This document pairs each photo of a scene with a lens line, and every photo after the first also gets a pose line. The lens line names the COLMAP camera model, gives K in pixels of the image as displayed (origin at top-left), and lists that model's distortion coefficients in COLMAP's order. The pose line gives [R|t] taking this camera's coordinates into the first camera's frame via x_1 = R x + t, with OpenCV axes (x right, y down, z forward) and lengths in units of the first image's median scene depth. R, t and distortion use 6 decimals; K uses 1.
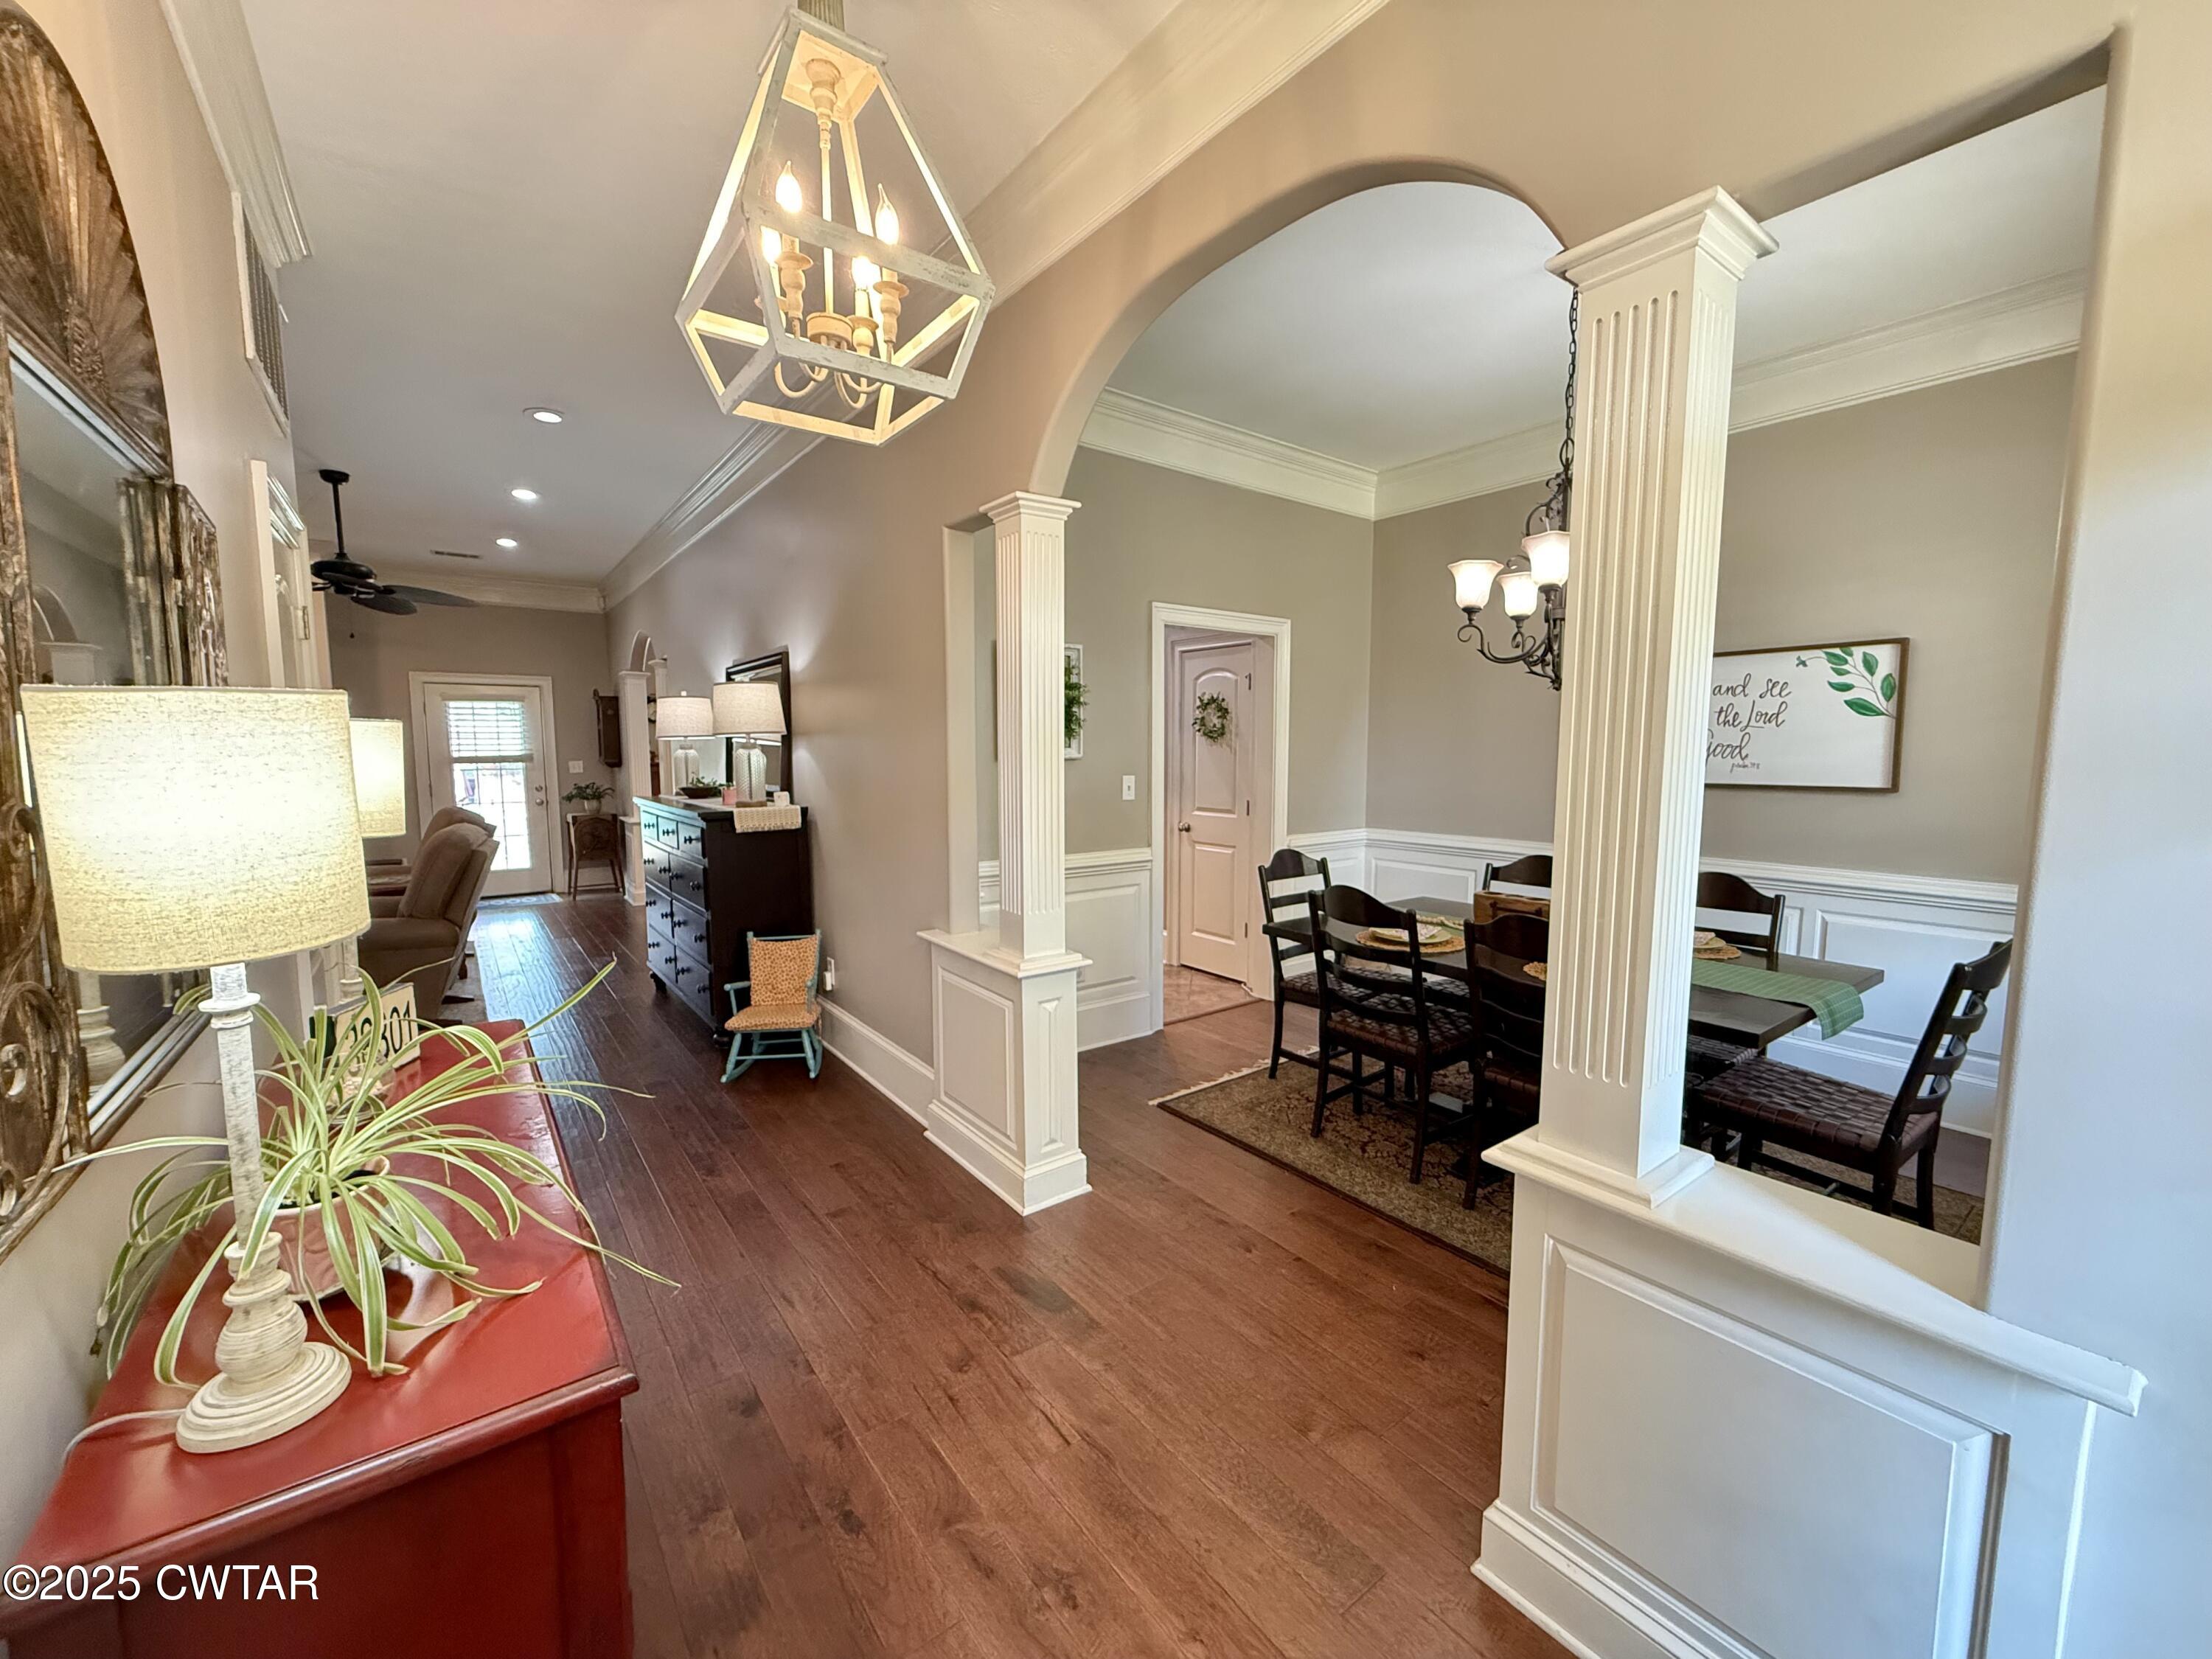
lens RADIAL K [[880.9, 0, 1093.0], [0, 880.9, 836.4], [0, 0, 1]] dist [0.000101, 0.000188]
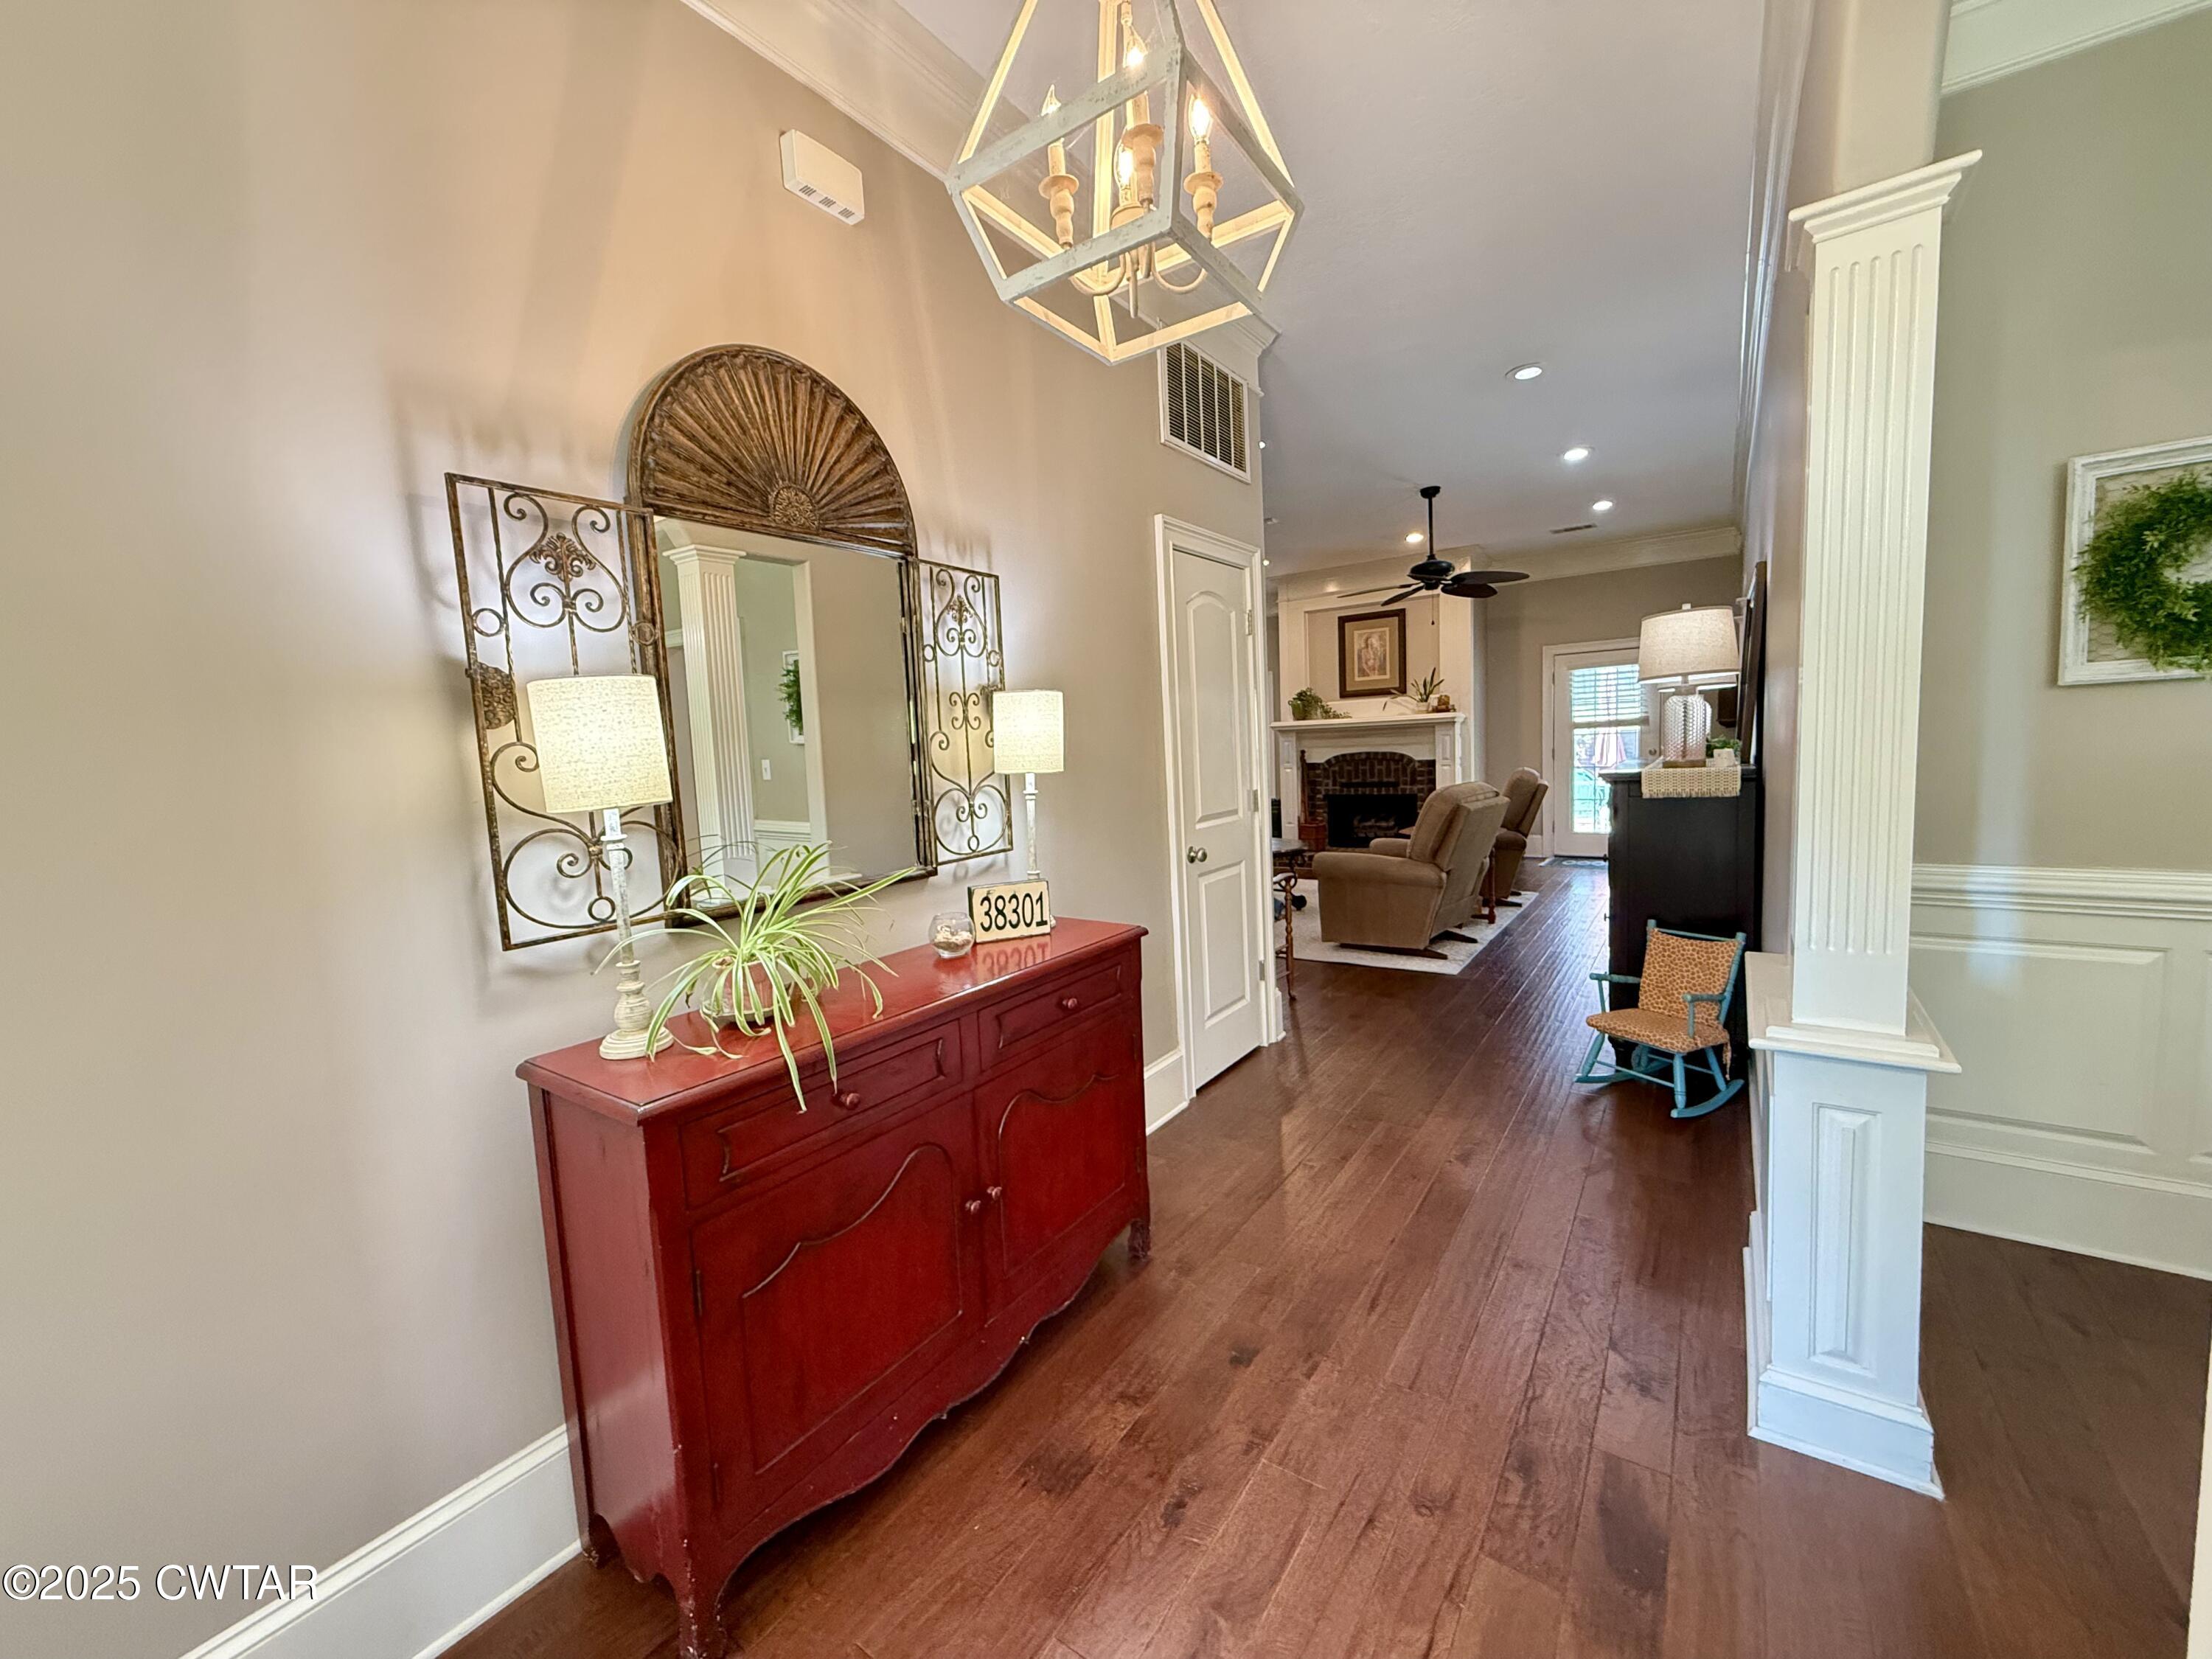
lens RADIAL K [[880.9, 0, 1091.0], [0, 880.9, 828.0], [0, 0, 1]] dist [0.000101, 0.000188]
pose [[0.309309, 0.073901, -0.948086, 0.107485], [-0.049175, 0.996885, 0.061662, -0.000710], [0.949689, 0.027550, 0.311980, 0.120545]]
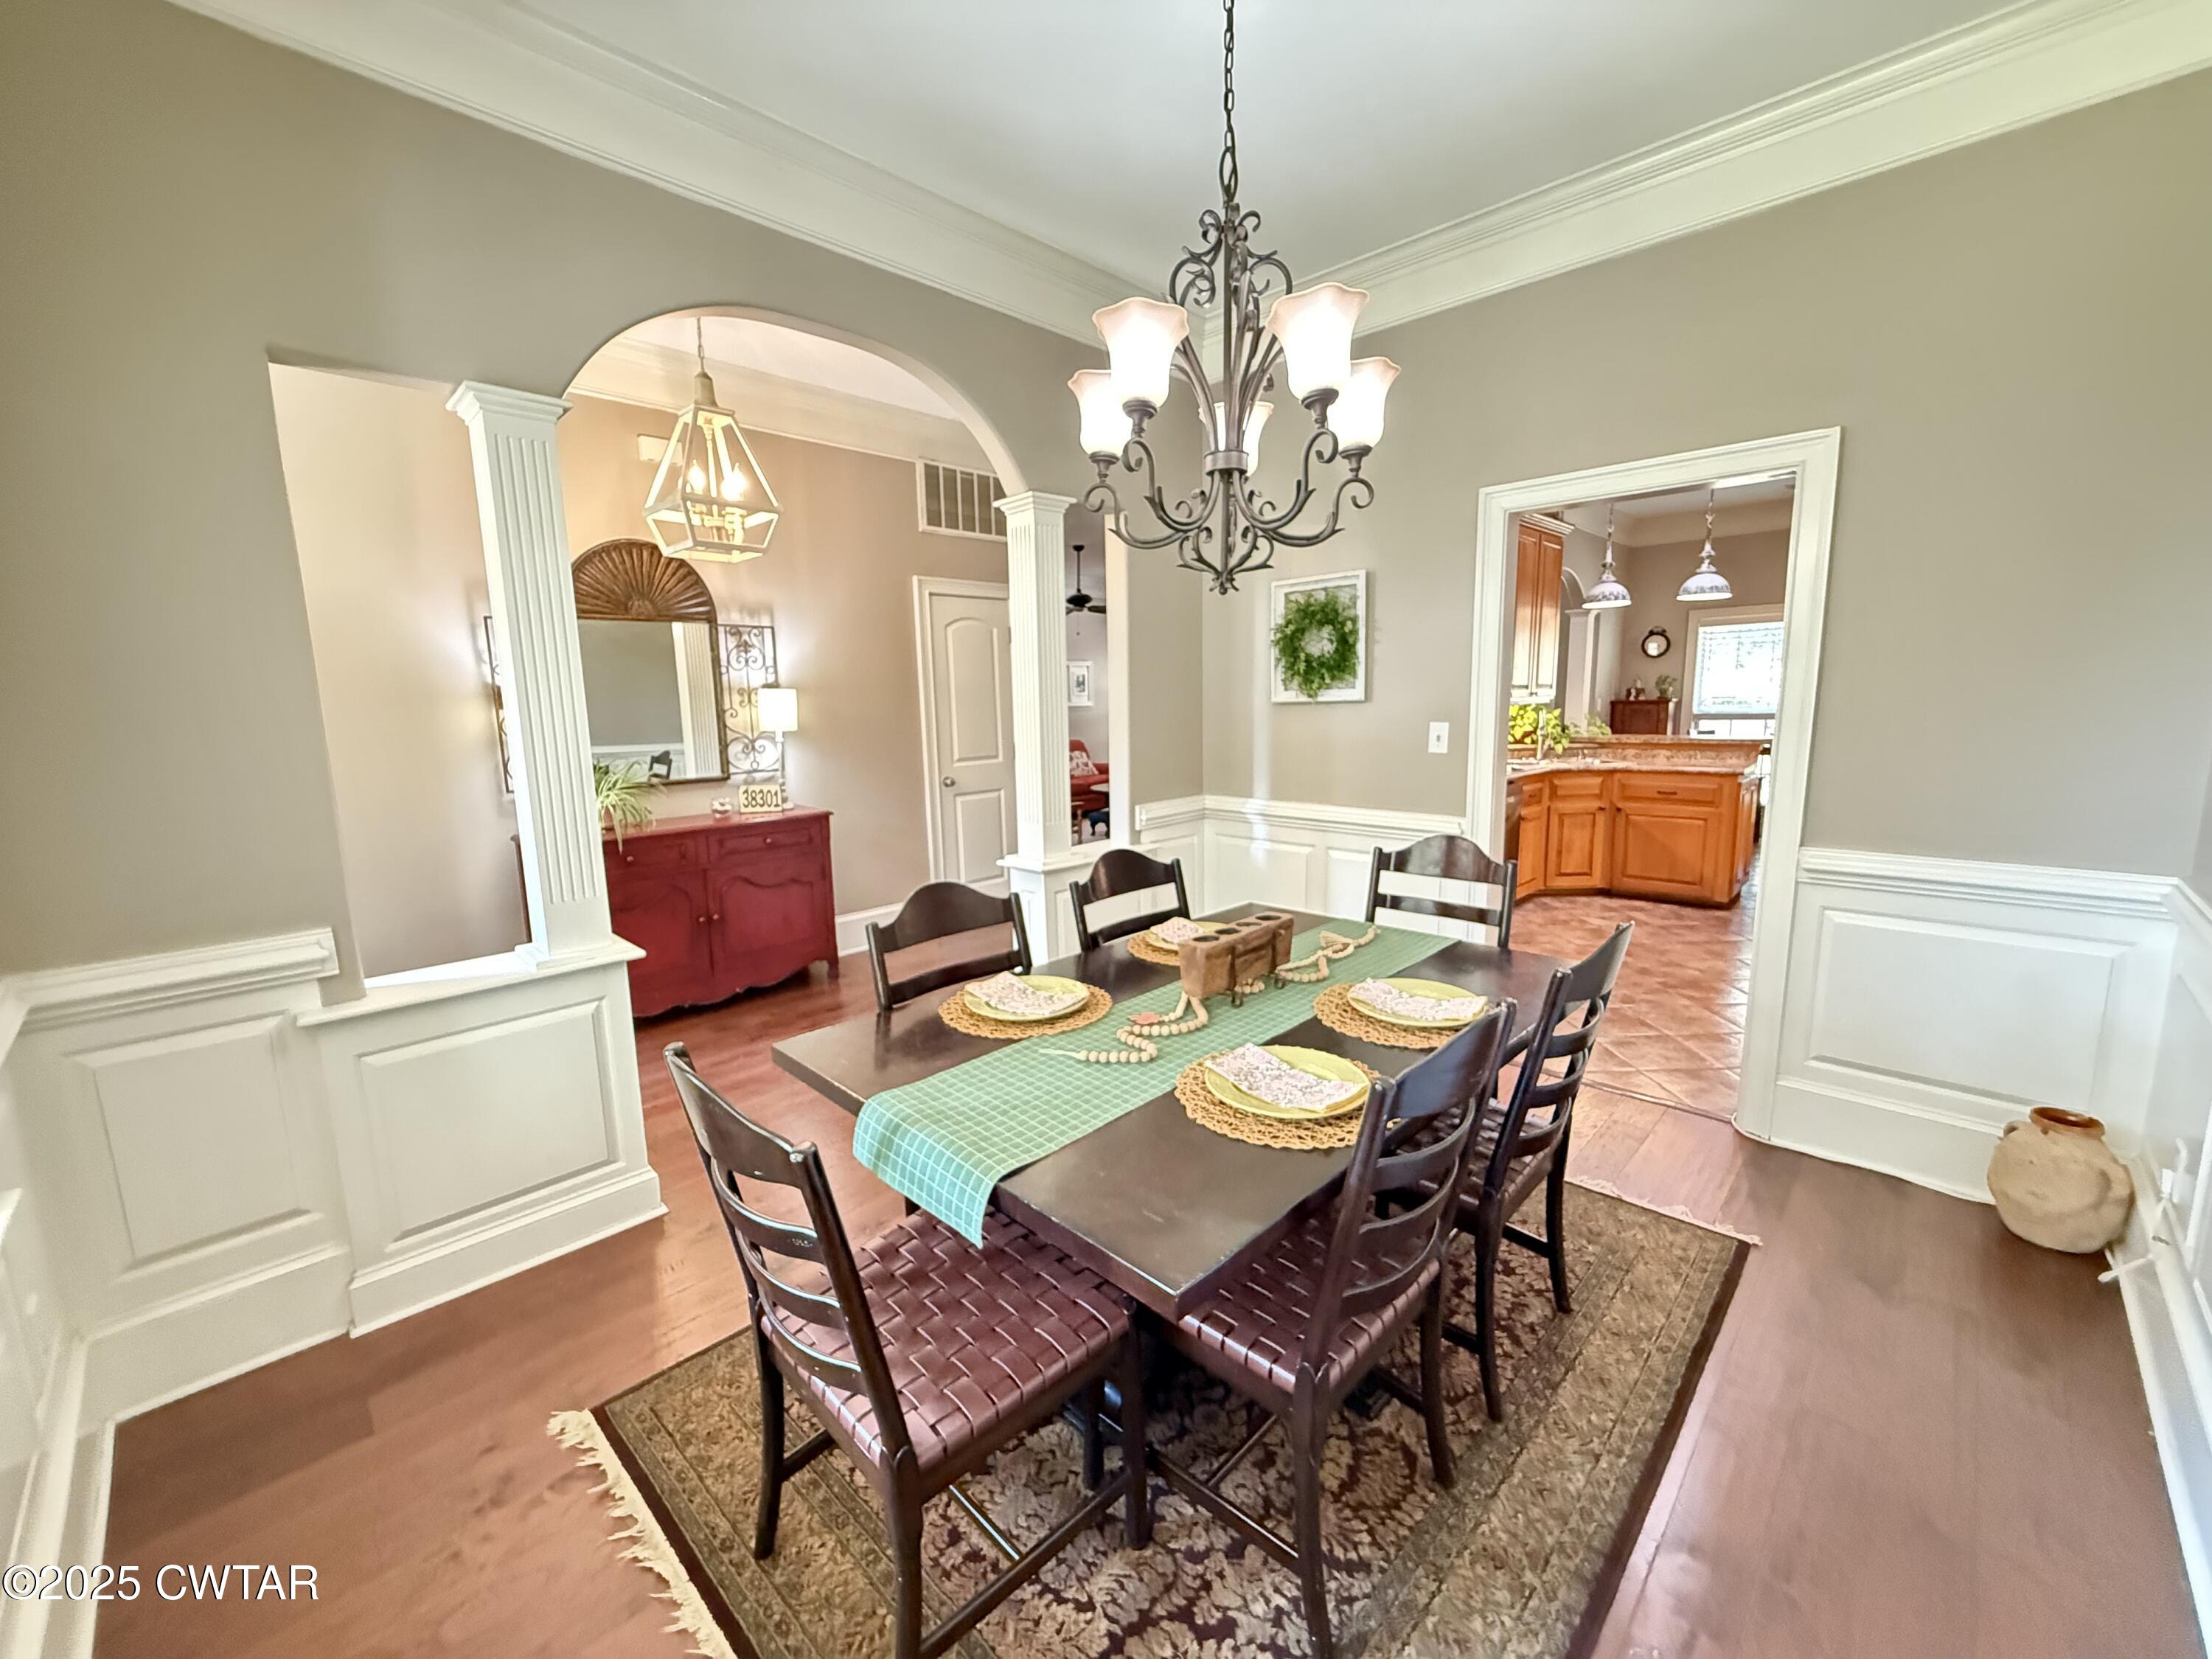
lens RADIAL K [[880.9, 0, 1098.9], [0, 880.9, 835.4], [0, 0, 1]] dist [0.000101, 0.000188]
pose [[0.154199, 0.152929, -0.976133, 0.407896], [-0.080442, 0.986612, 0.141864, -0.028891], [0.984760, 0.056646, 0.164436, 0.294614]]
